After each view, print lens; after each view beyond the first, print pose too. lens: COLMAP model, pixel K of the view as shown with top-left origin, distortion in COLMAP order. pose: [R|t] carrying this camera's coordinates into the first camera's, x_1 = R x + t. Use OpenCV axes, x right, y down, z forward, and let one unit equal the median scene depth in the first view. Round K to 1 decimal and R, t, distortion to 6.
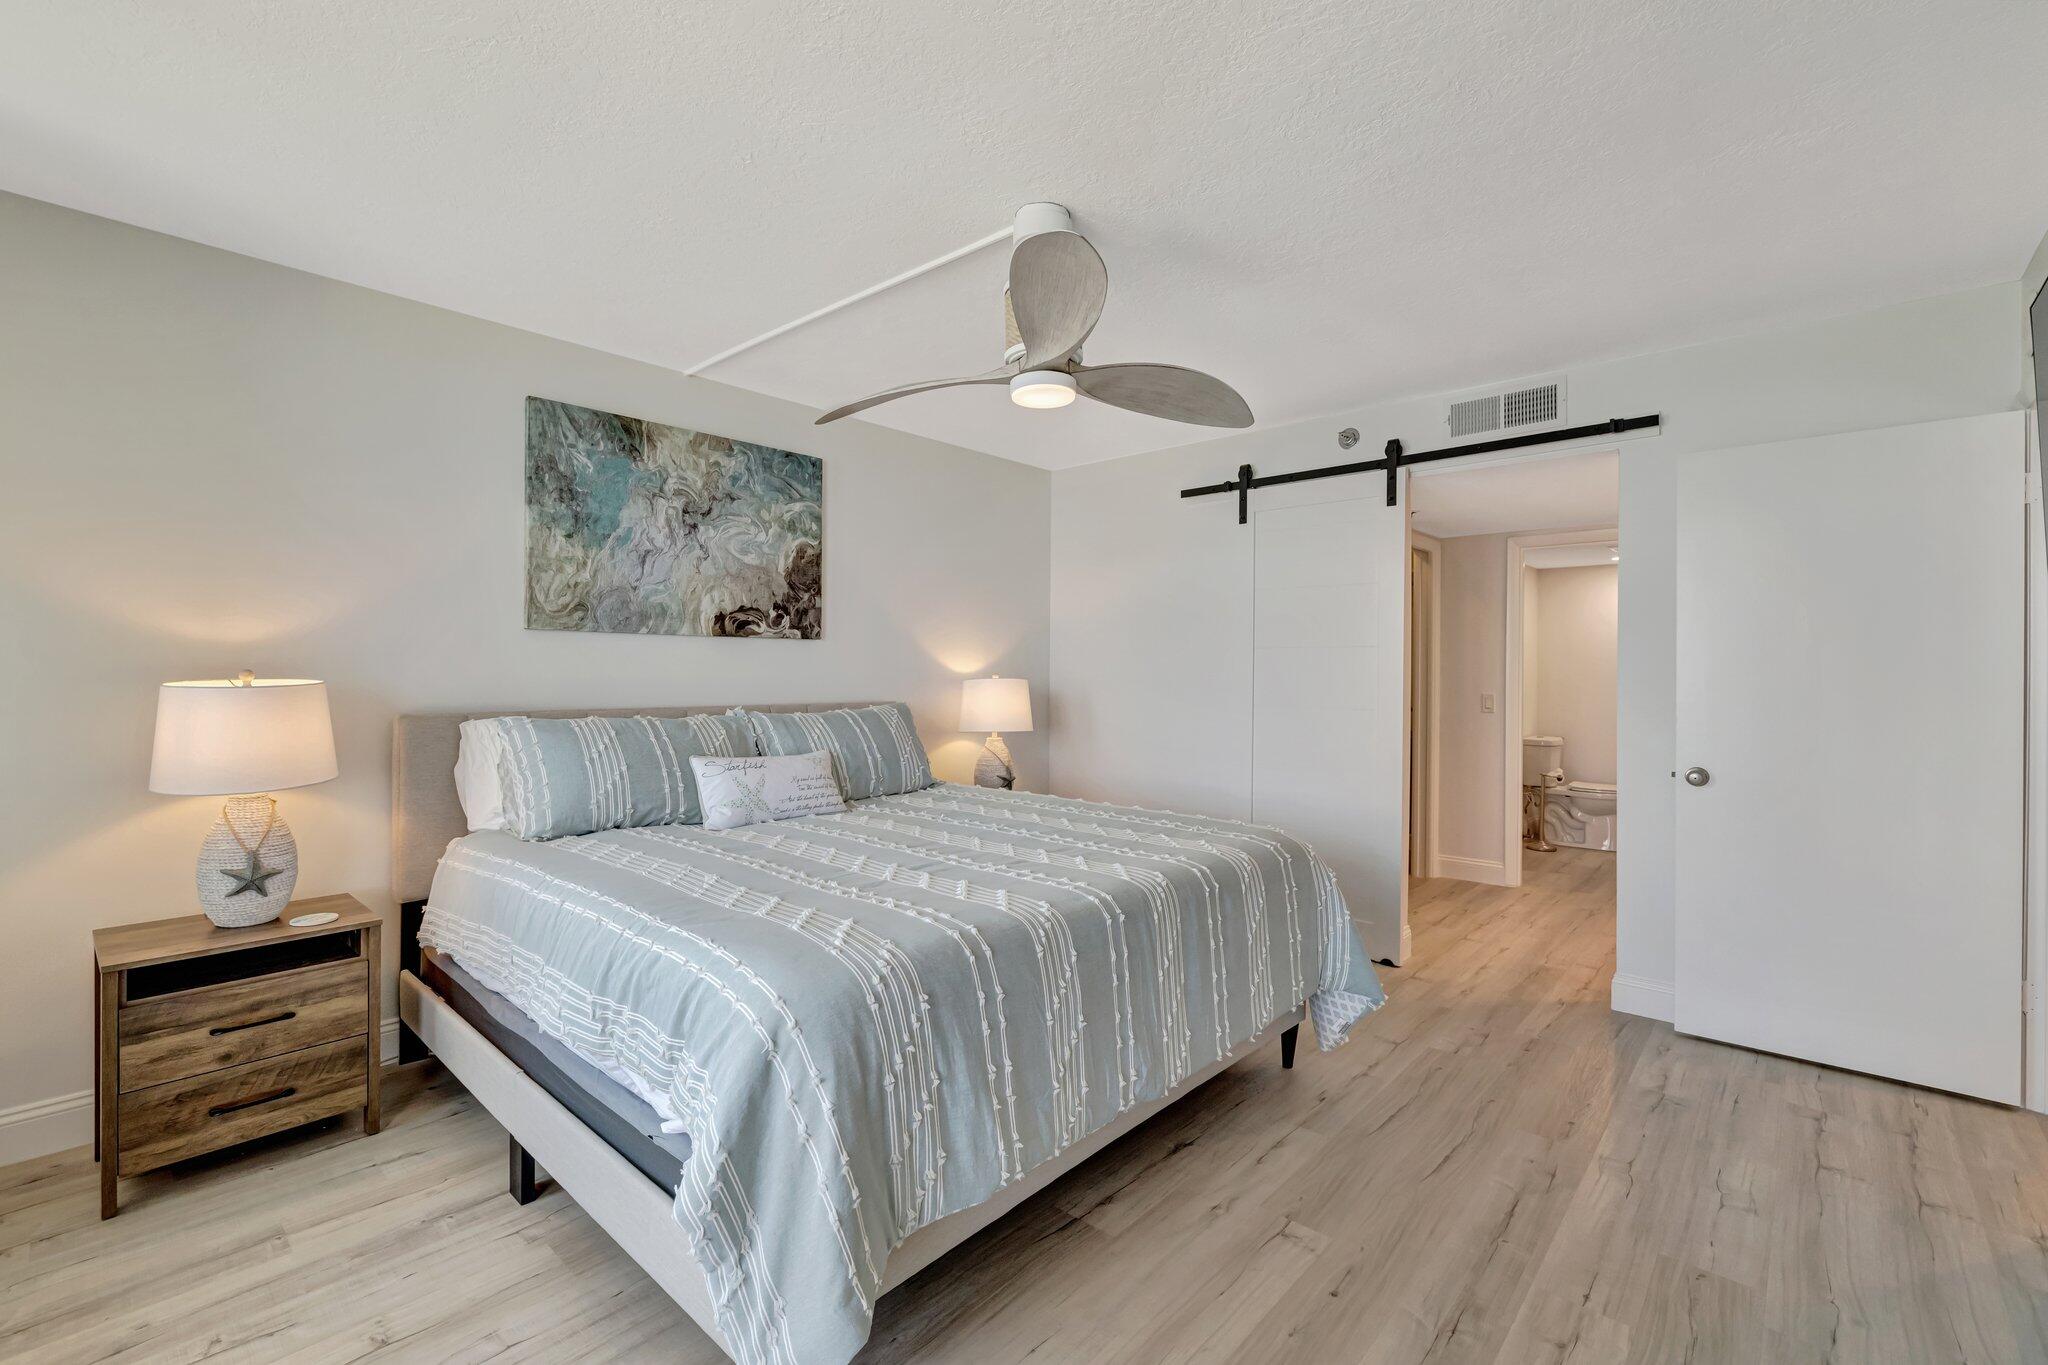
lens RADIAL K [[880.1, 0, 1010.5], [0, 880.1, 675.9], [0, 0, 1]] dist [-0.004126, 0.000163]
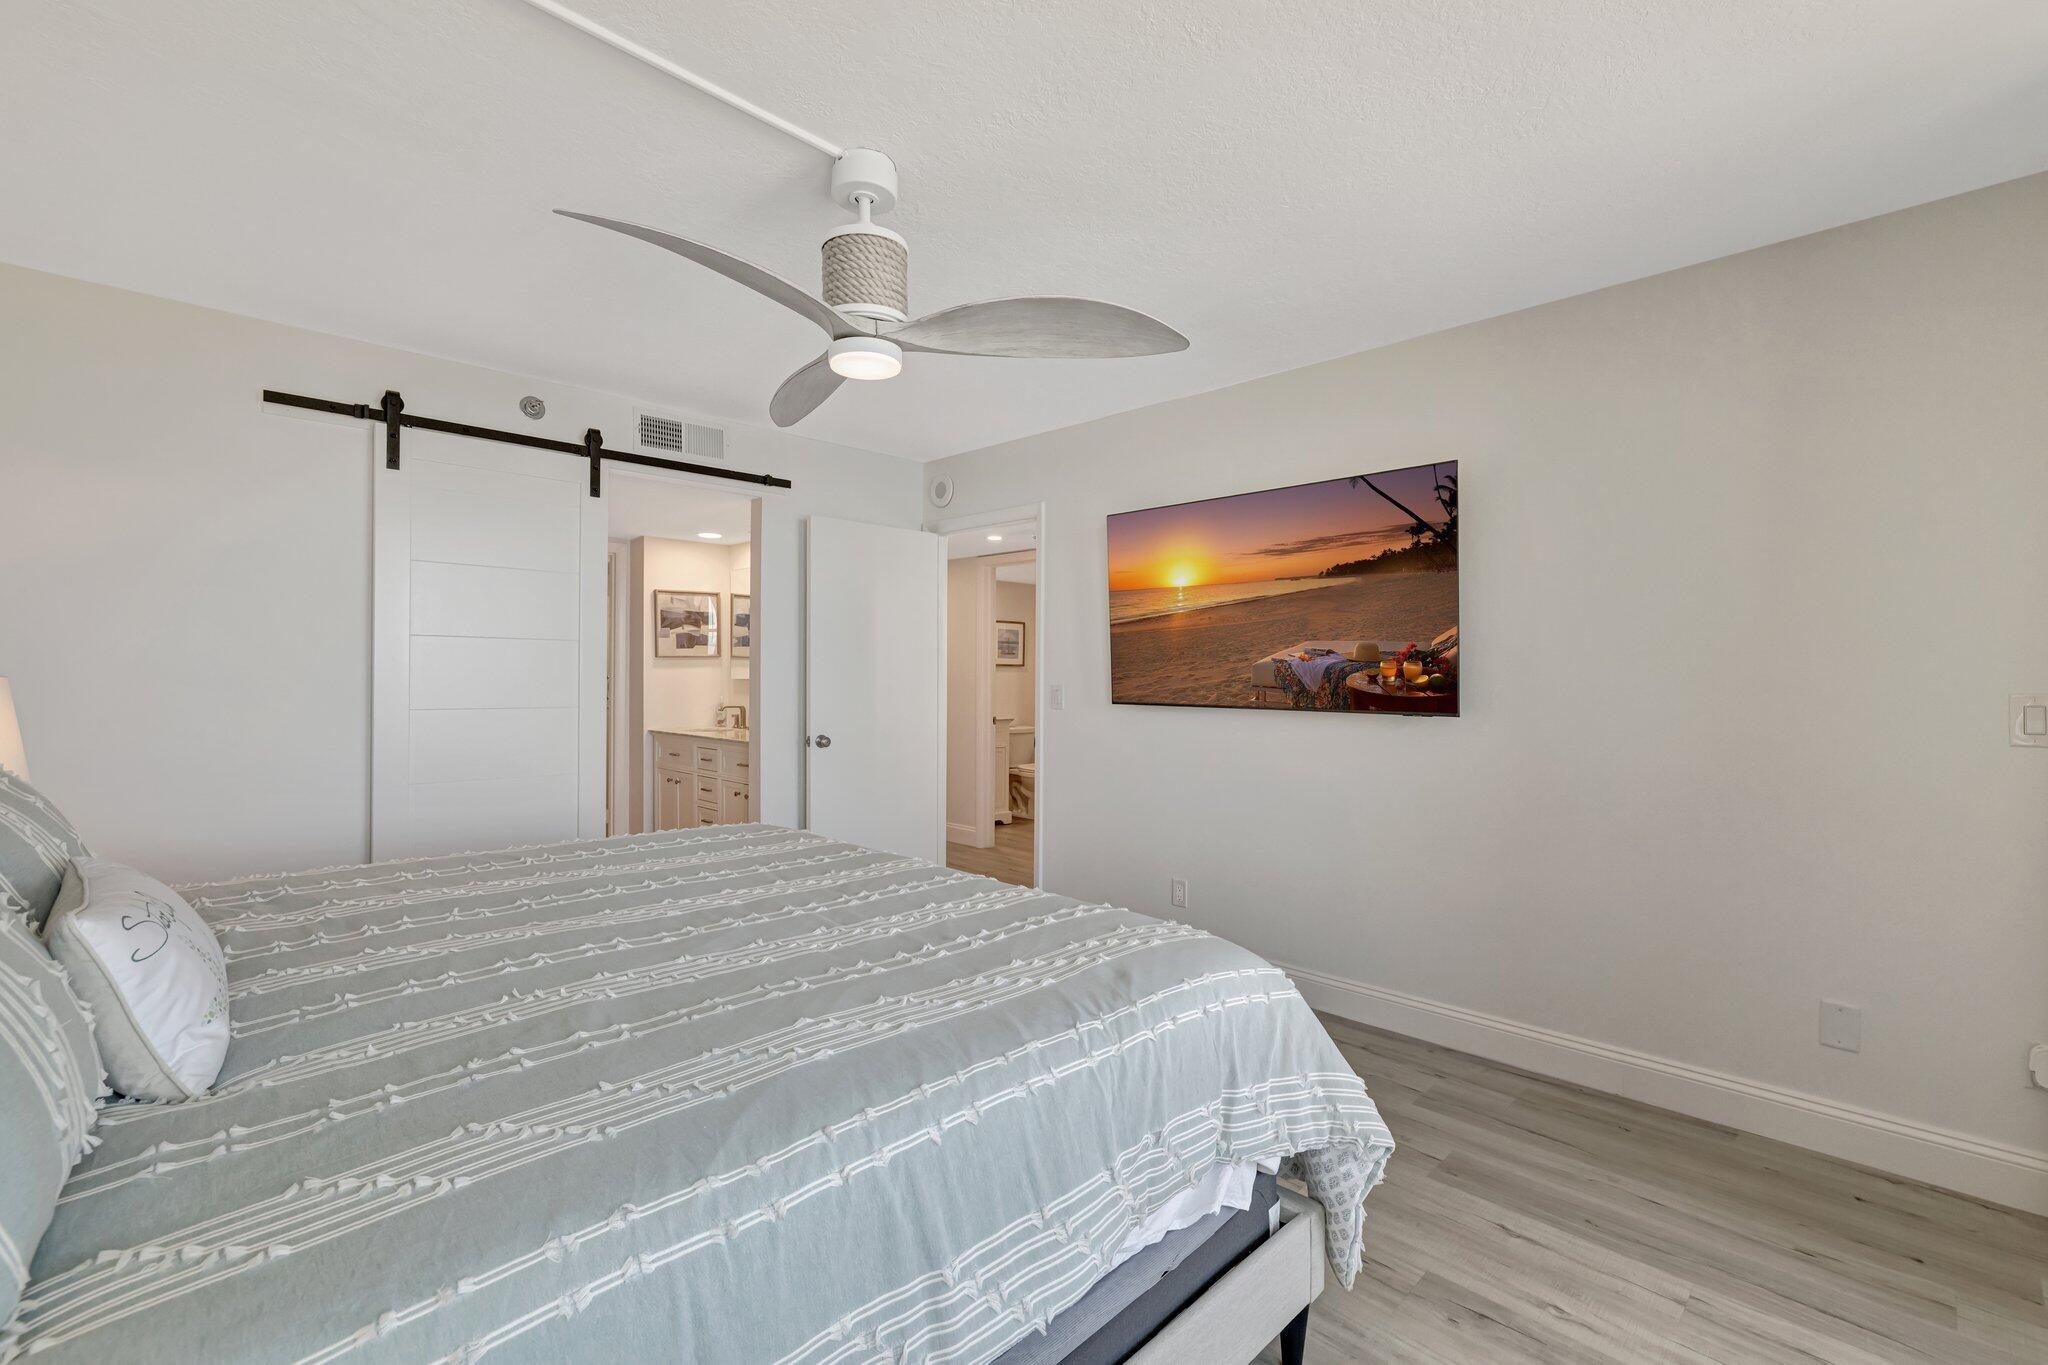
lens RADIAL K [[880.1, 0, 1010.5], [0, 880.1, 675.9], [0, 0, 1]] dist [-0.004126, 0.000163]
pose [[0.074553, -0.004371, 0.997207, -0.508153], [-0.005560, 0.999973, 0.004799, -0.001597], [-0.997202, -0.005902, 0.074526, 0.465214]]
